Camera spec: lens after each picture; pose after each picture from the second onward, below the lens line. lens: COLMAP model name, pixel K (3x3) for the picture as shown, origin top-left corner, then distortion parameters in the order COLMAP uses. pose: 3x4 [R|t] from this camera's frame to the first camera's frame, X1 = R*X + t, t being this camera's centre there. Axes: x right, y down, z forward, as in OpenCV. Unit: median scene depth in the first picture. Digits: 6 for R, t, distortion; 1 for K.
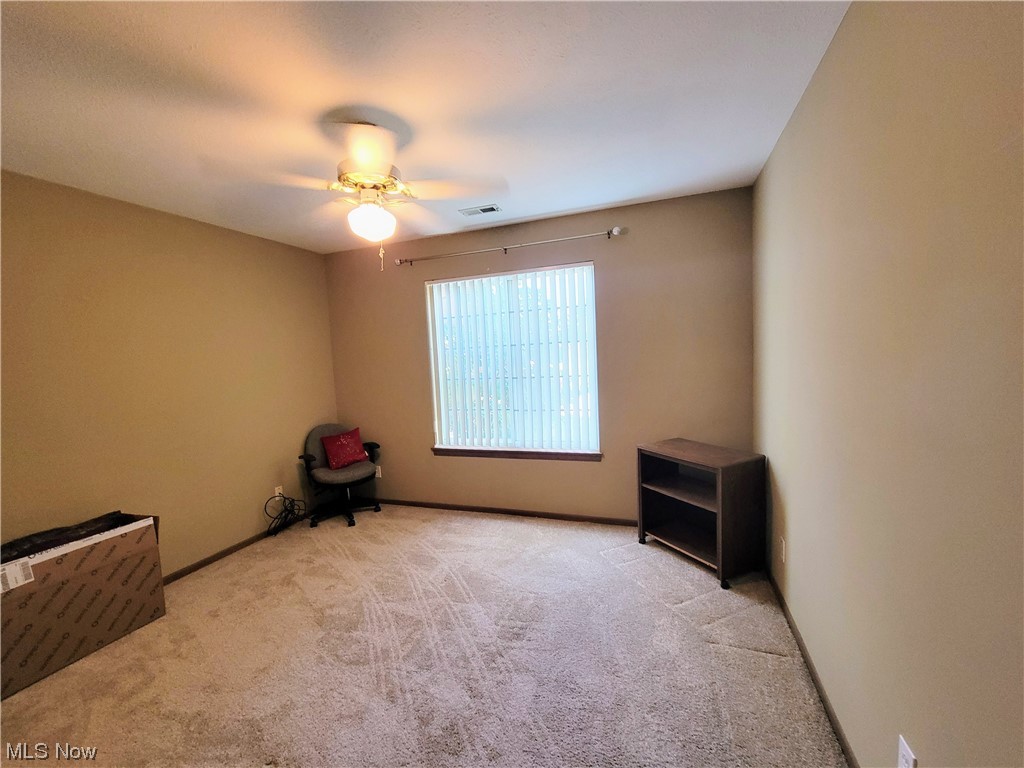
lens RADIAL K [[415.6, 0, 514.6], [0, 415.6, 393.1], [0, 0, 1]] dist [-0.002832, -0.000247]
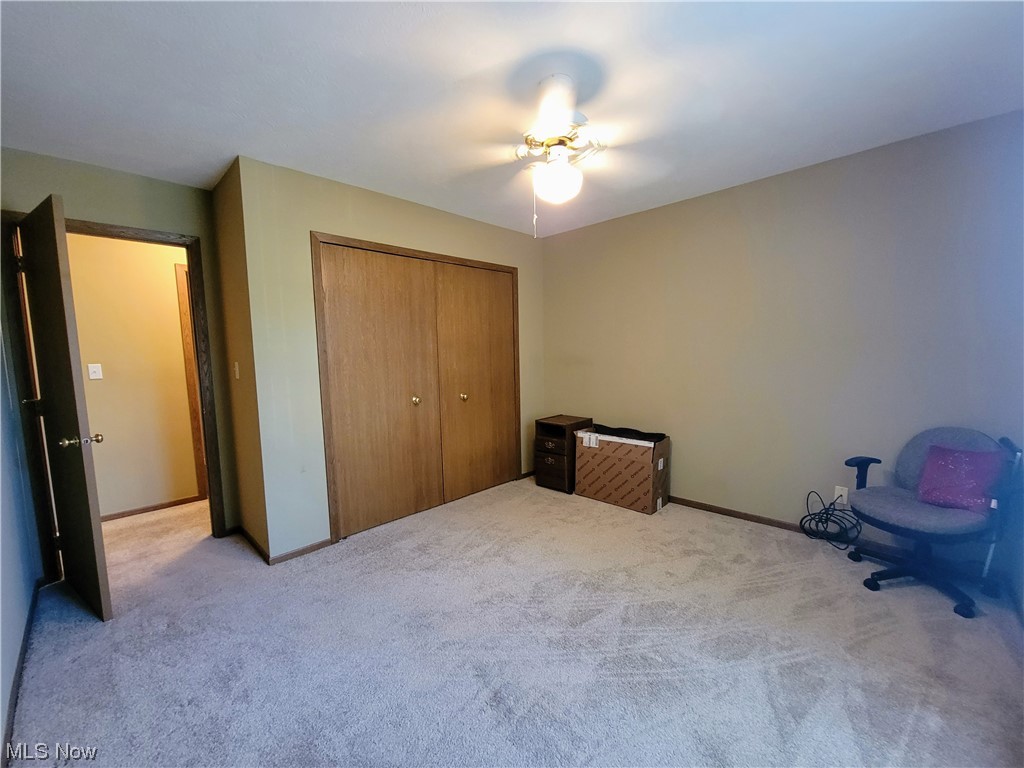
lens RADIAL K [[415.6, 0, 514.6], [0, 415.6, 393.1], [0, 0, 1]] dist [-0.002832, -0.000247]
pose [[-0.405537, 0.146328, -0.902290, 0.467202], [-0.041212, 0.983173, 0.177968, -0.076058], [0.913149, 0.109358, -0.392682, 1.000287]]
